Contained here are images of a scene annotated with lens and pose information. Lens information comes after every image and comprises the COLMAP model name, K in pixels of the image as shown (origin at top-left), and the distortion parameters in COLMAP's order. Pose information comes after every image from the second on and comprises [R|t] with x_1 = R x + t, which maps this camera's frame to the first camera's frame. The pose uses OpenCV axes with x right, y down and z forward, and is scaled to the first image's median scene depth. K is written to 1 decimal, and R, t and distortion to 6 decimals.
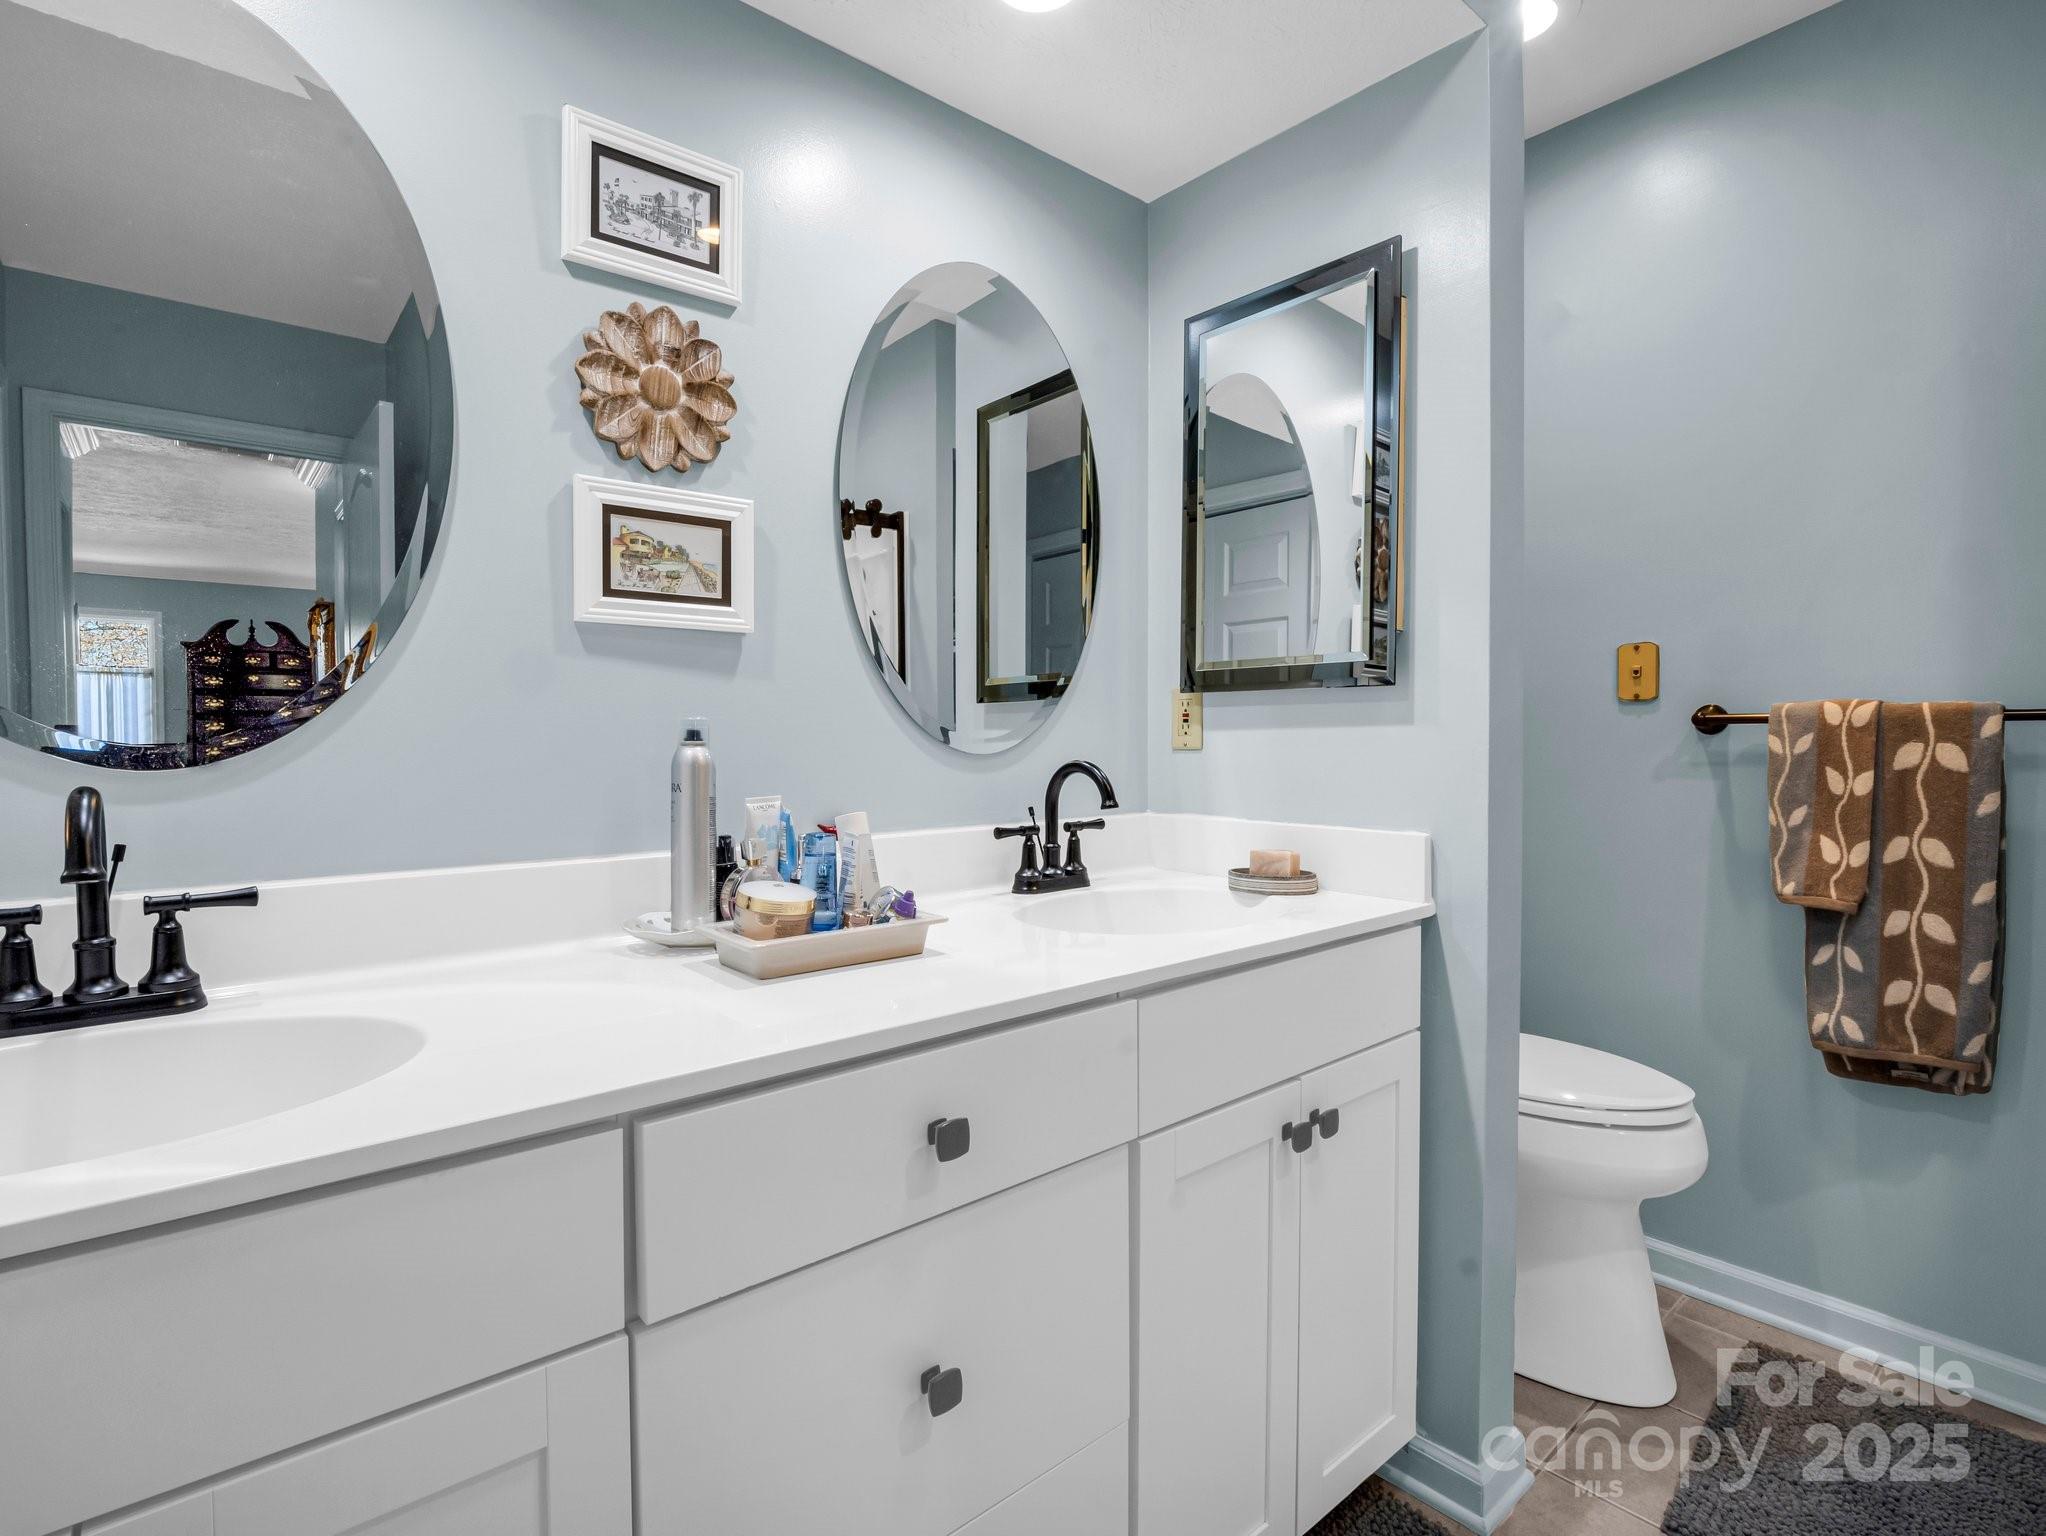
lens RADIAL K [[995.1, 0, 1016.5], [0, 995.1, 756.3], [0, 0, 1]] dist [0.009573, -0.020298]
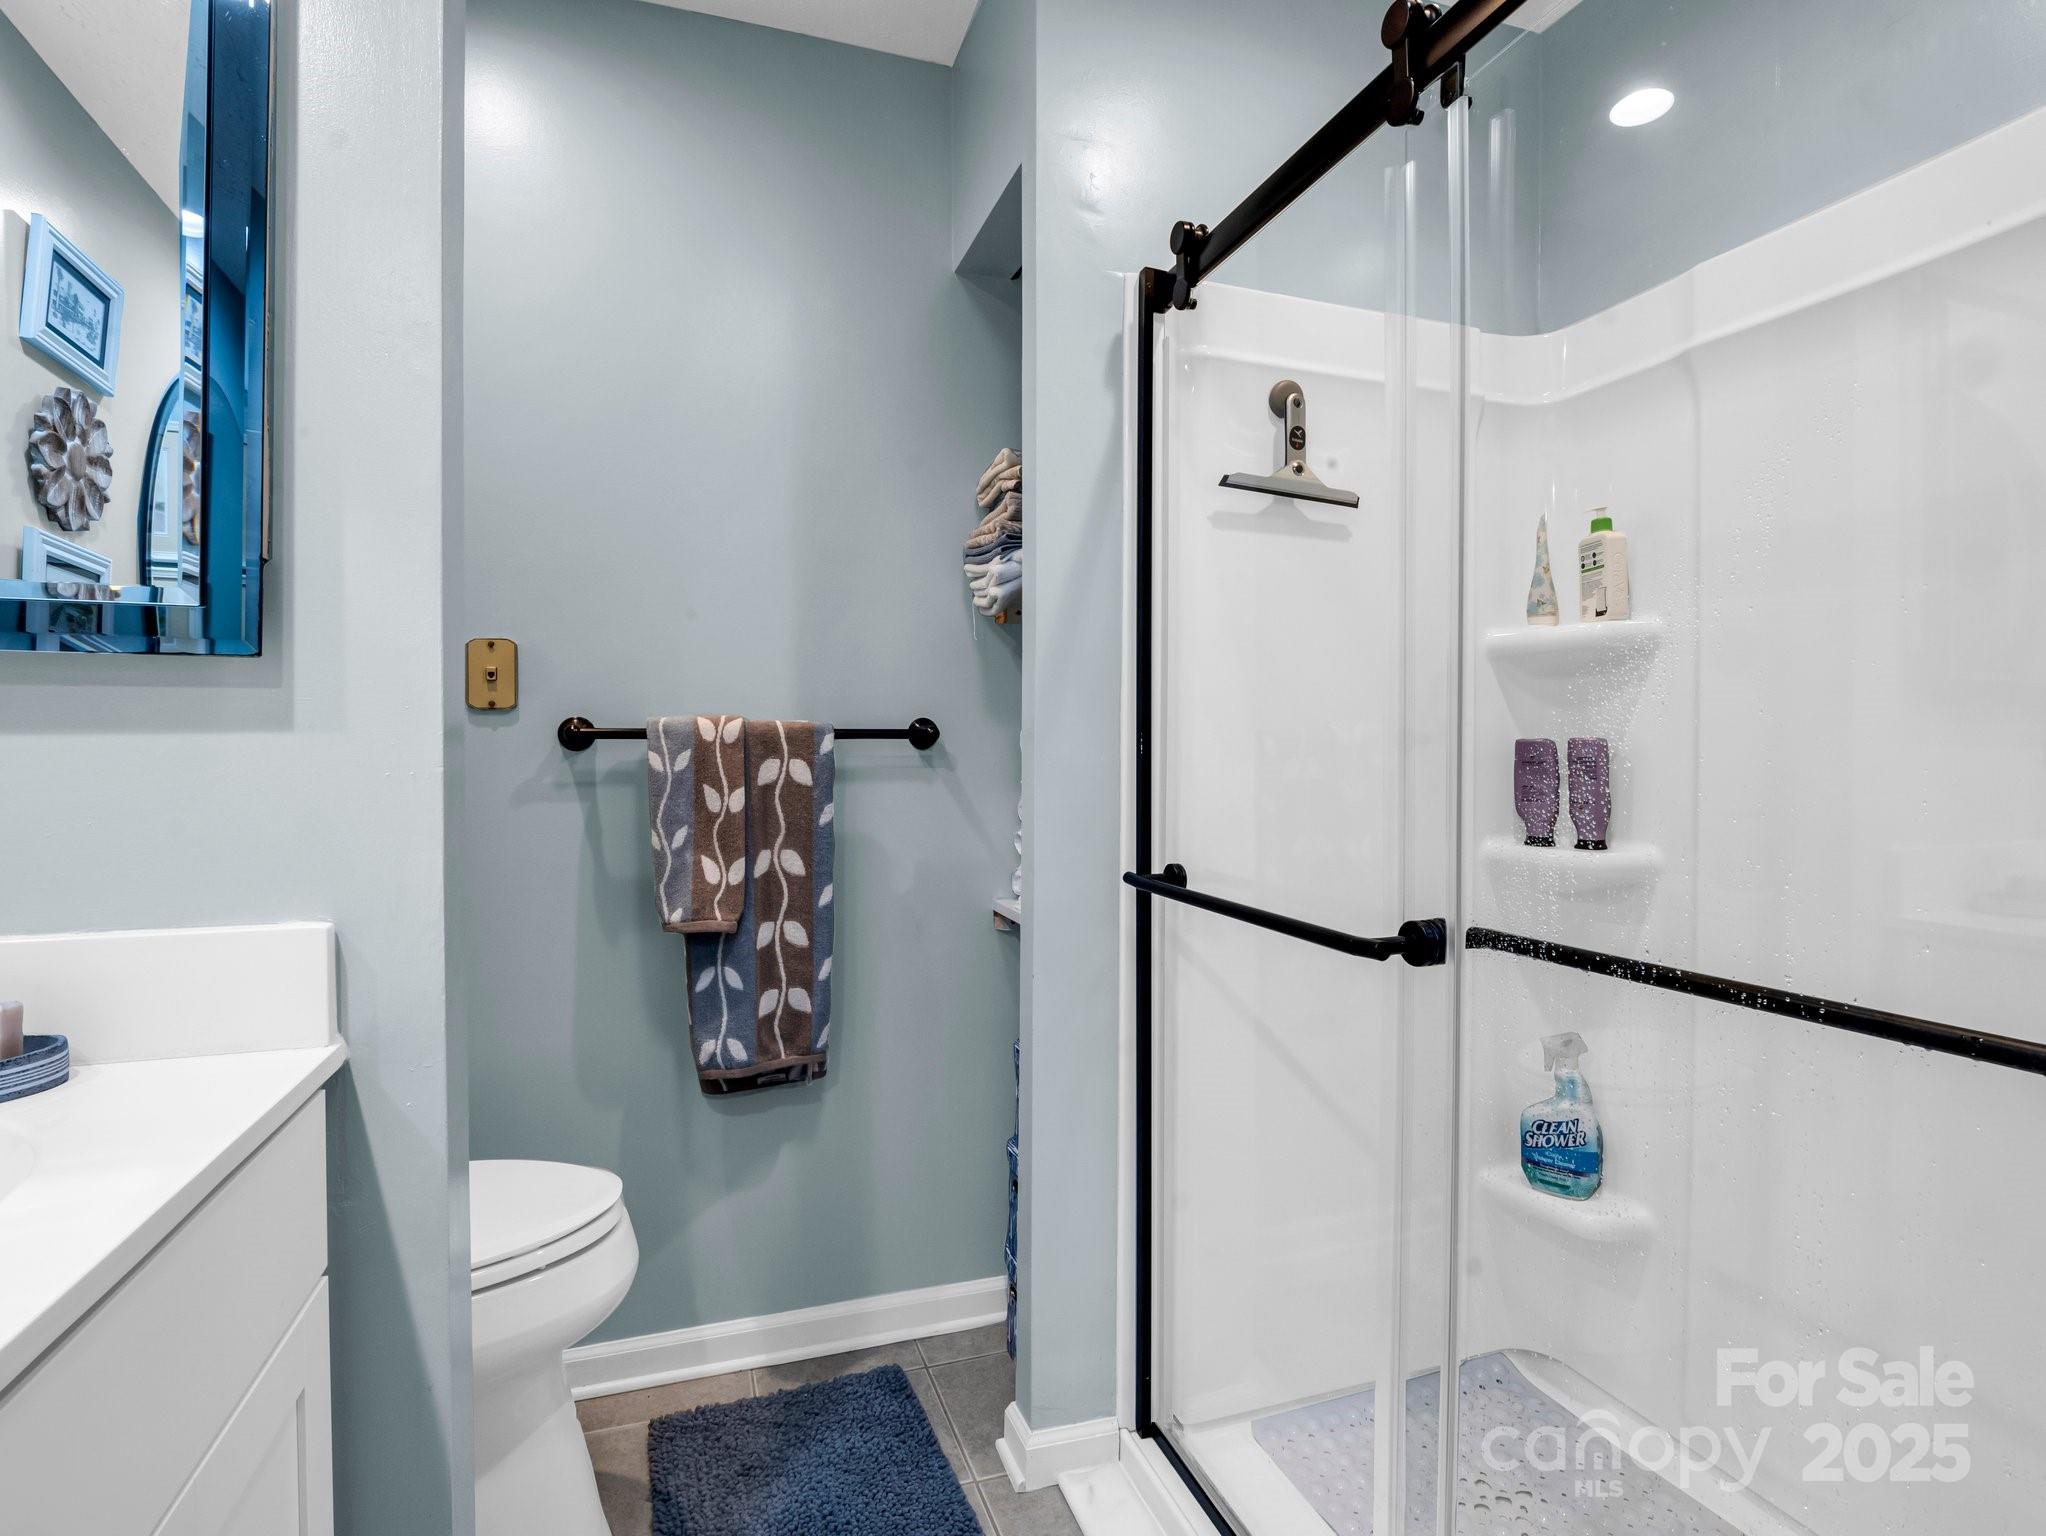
lens RADIAL K [[995.1, 0, 1016.5], [0, 995.1, 756.3], [0, 0, 1]] dist [0.009573, -0.020298]
pose [[0.364129, -0.002499, 0.931345, 0.022747], [0.018671, 0.999815, -0.004617, -0.006793], [-0.931161, 0.019070, 0.364109, 0.369947]]
